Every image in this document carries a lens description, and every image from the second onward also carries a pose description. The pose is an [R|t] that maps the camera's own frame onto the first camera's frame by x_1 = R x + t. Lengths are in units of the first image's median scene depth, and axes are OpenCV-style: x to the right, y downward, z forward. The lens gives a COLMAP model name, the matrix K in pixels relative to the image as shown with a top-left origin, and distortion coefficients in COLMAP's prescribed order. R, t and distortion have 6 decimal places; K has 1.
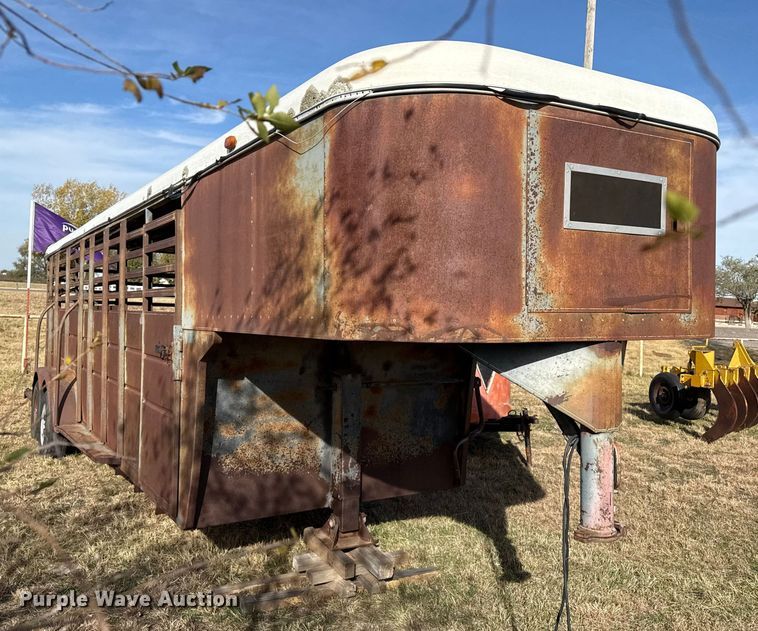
lens RADIAL K [[699.9, 0, 363.6], [0, 699.9, 315.0], [0, 0, 1]] dist [0.199292, -0.375767]
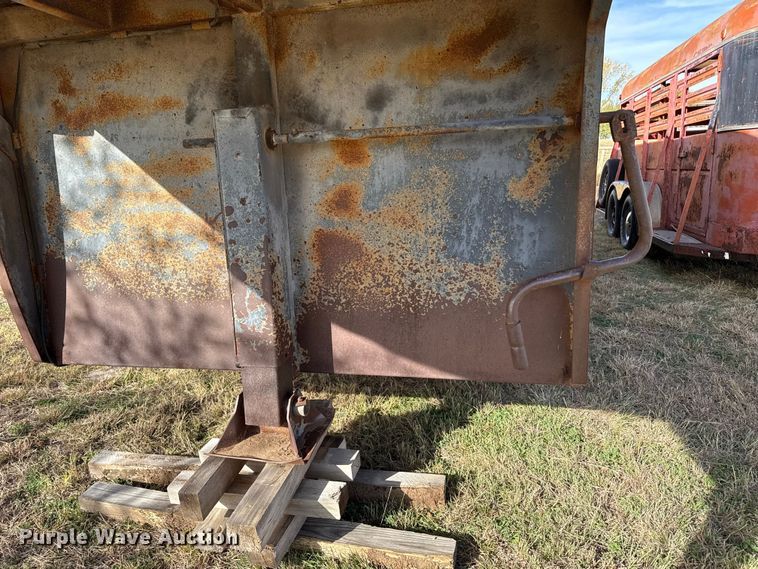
lens RADIAL K [[527.6, 0, 379.2], [0, 527.6, 273.9], [0, 0, 1]] dist [0.045193, -0.039336]
pose [[0.739045, 0.088683, -0.667793, 0.462247], [0.044229, 0.982771, 0.179460, 0.208760], [0.672202, -0.162165, 0.722389, 1.278365]]
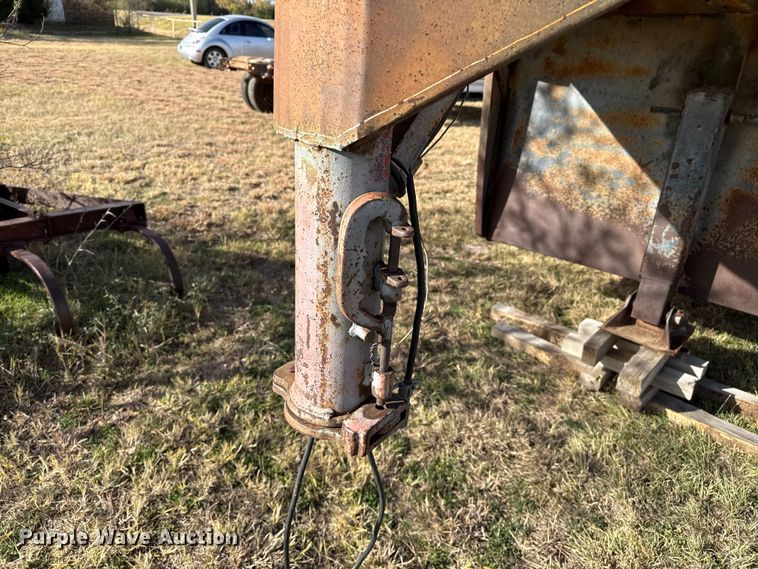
lens RADIAL K [[537.1, 0, 377.4], [0, 537.1, 277.6], [0, 0, 1]] dist [0.000227, -0.011441]
pose [[0.313482, 0.371601, -0.873866, 0.565867], [-0.062941, 0.926360, 0.371344, 0.124830], [0.947506, -0.061408, 0.313786, 0.924553]]
